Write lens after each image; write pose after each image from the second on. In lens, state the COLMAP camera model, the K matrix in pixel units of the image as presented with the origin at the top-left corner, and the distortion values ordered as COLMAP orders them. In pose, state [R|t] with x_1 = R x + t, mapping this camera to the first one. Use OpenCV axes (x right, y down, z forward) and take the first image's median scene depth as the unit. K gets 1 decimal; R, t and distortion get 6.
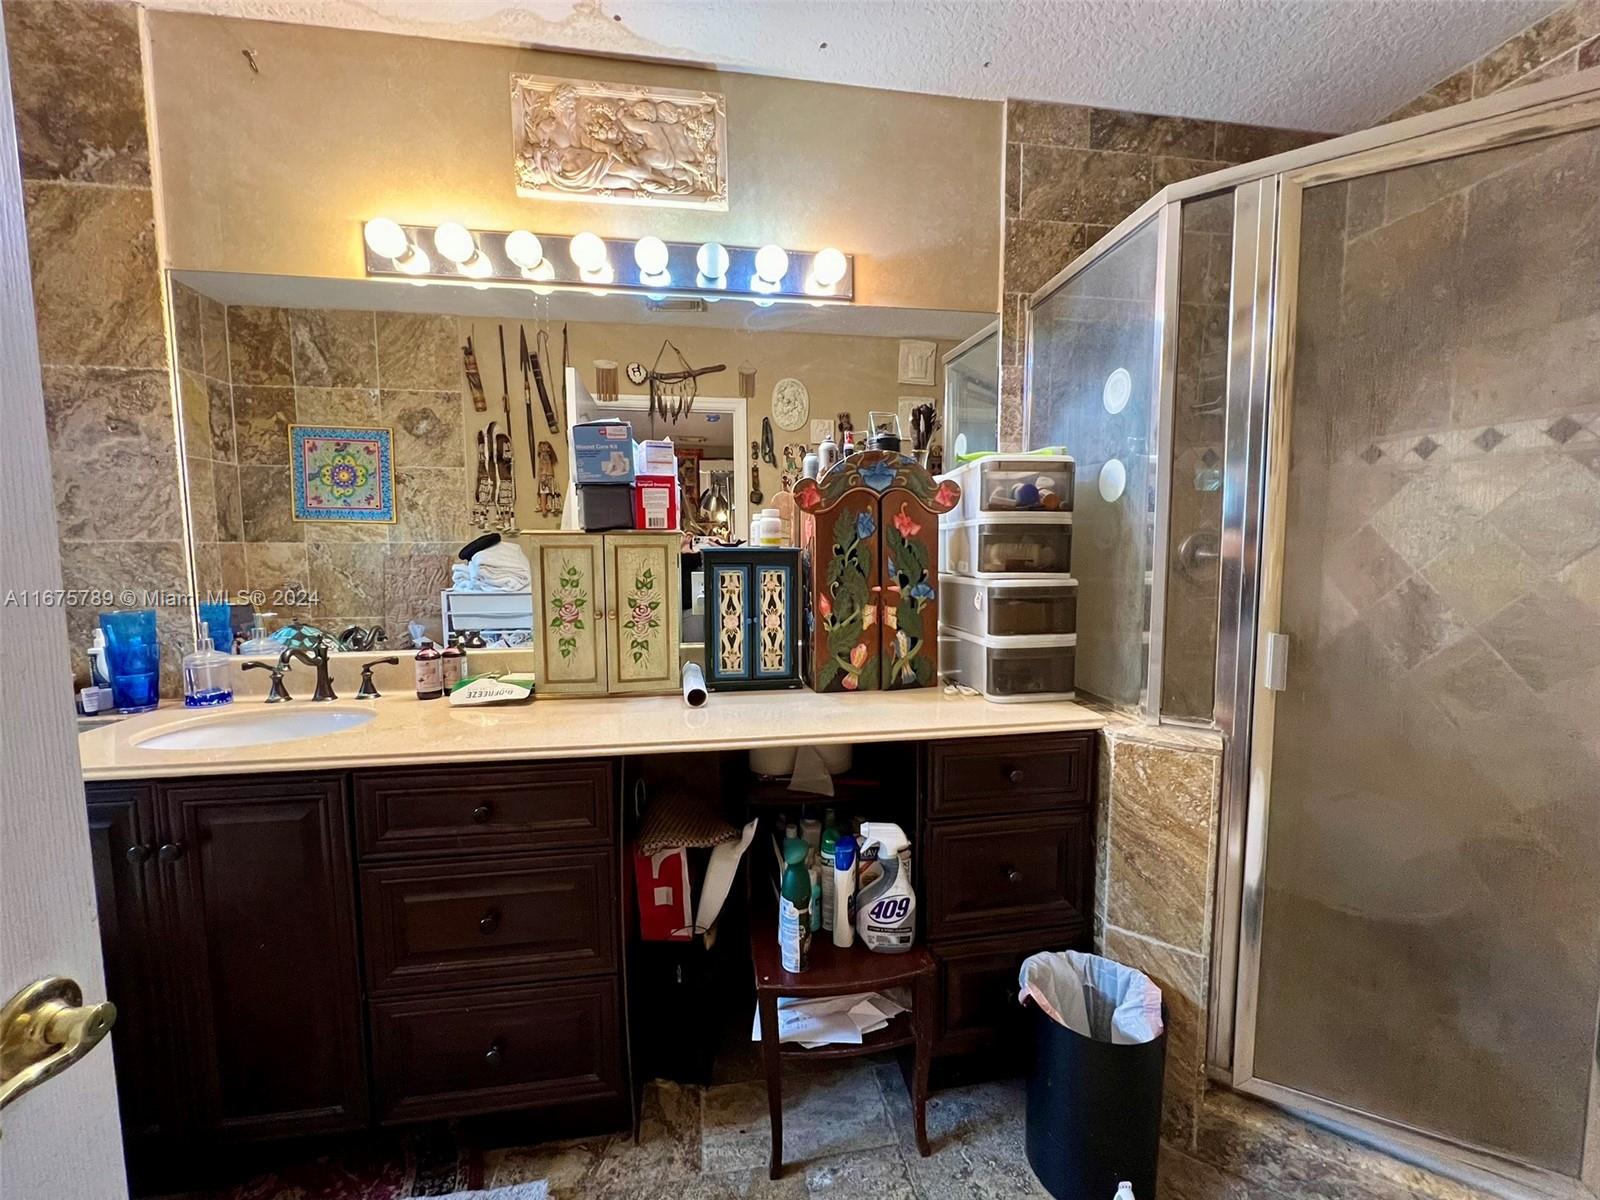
lens RADIAL K [[648.1, 0, 799.3], [0, 648.1, 606.9], [0, 0, 1]] dist [-0.004451, 0.000604]
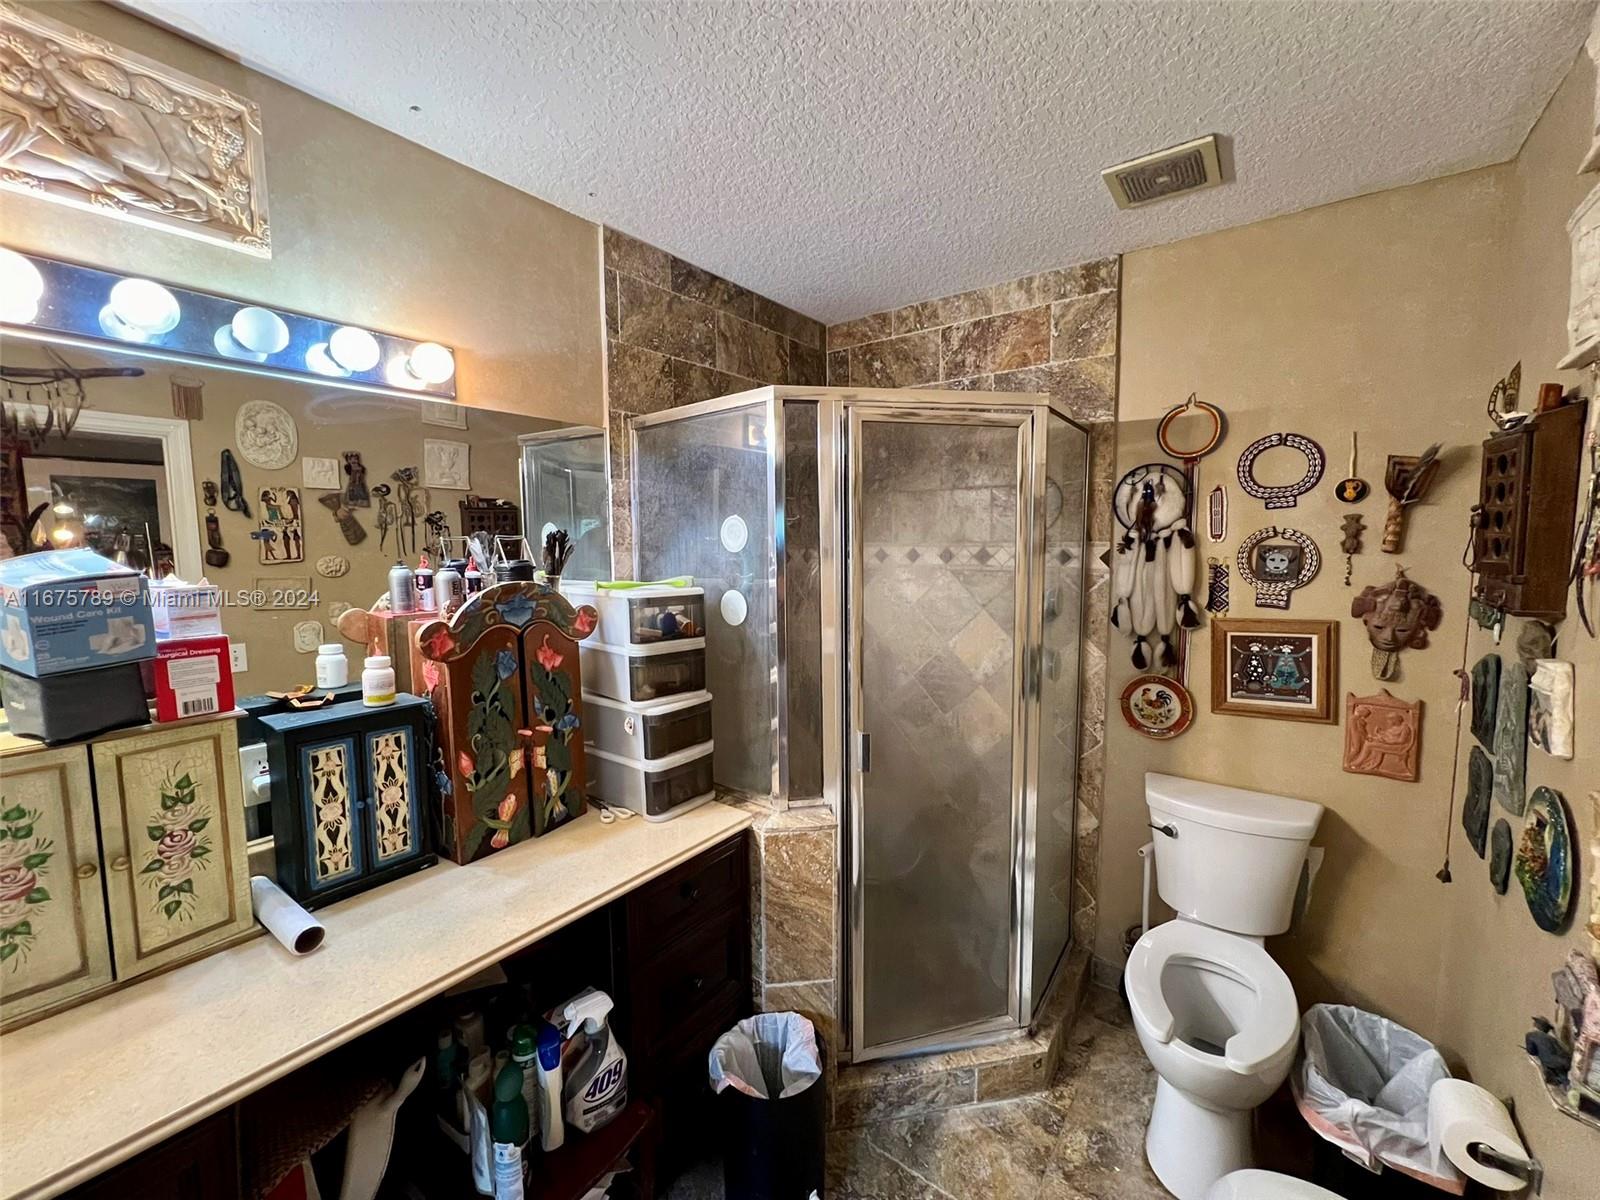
lens RADIAL K [[648.1, 0, 801.5], [0, 648.1, 600.1], [0, 0, 1]] dist [-0.004451, 0.000604]
pose [[0.716787, -0.066650, 0.694100, -0.225231], [0.067289, 0.997387, 0.026284, -0.213448], [-0.694038, 0.027866, 0.719399, 0.061658]]
